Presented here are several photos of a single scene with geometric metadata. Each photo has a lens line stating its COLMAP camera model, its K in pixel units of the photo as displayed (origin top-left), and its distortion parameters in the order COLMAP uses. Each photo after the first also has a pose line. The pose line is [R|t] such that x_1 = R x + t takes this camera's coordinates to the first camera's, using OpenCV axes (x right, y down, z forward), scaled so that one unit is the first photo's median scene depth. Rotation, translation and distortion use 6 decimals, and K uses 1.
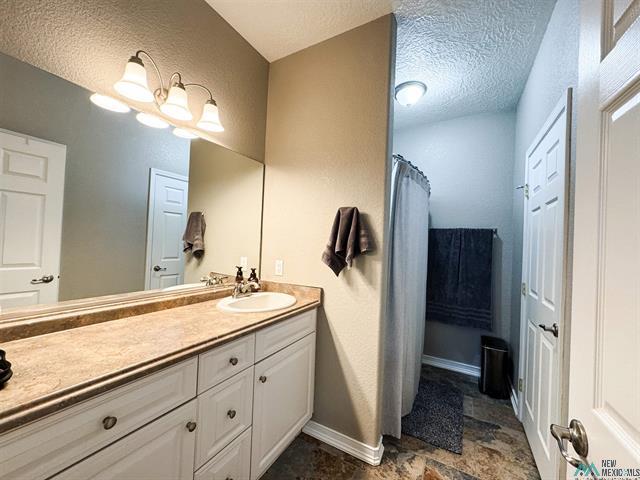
lens RADIAL K [[263.2, 0, 320.0], [0, 263.2, 240.0], [0, 0, 1]] dist [0.000971, 0.000275]
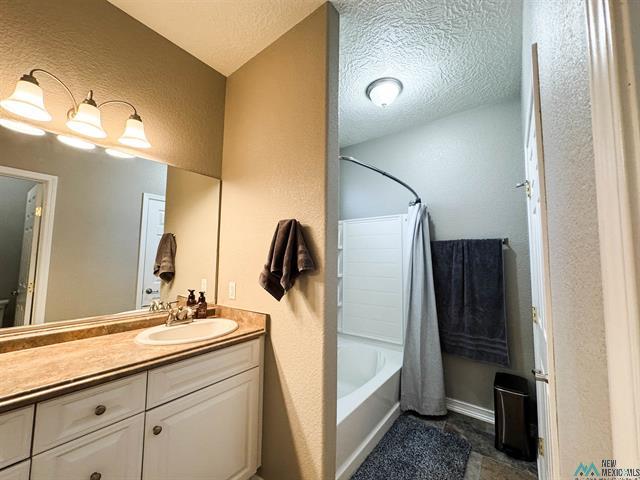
lens RADIAL K [[263.2, 0, 320.0], [0, 263.2, 240.0], [0, 0, 1]] dist [0.000971, 0.000275]
pose [[0.989223, -0.038950, -0.141141, 0.307828], [0.029107, 0.997041, -0.071146, 0.005425], [0.143494, 0.066271, 0.987430, 0.153953]]
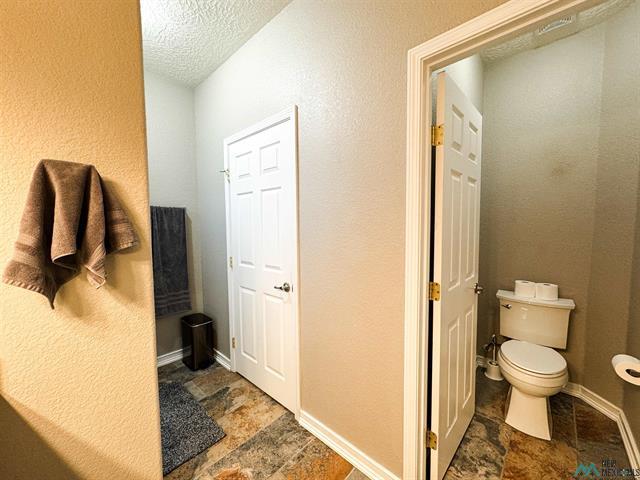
lens RADIAL K [[257.1, 0, 324.6], [0, 257.1, 240.2], [0, 0, 1]] dist [0.000202, 0.000024]
pose [[0.223263, -0.102727, 0.969330, -0.244657], [0.008368, 0.994597, 0.103477, -0.025855], [-0.974722, -0.014991, 0.222916, 0.399824]]
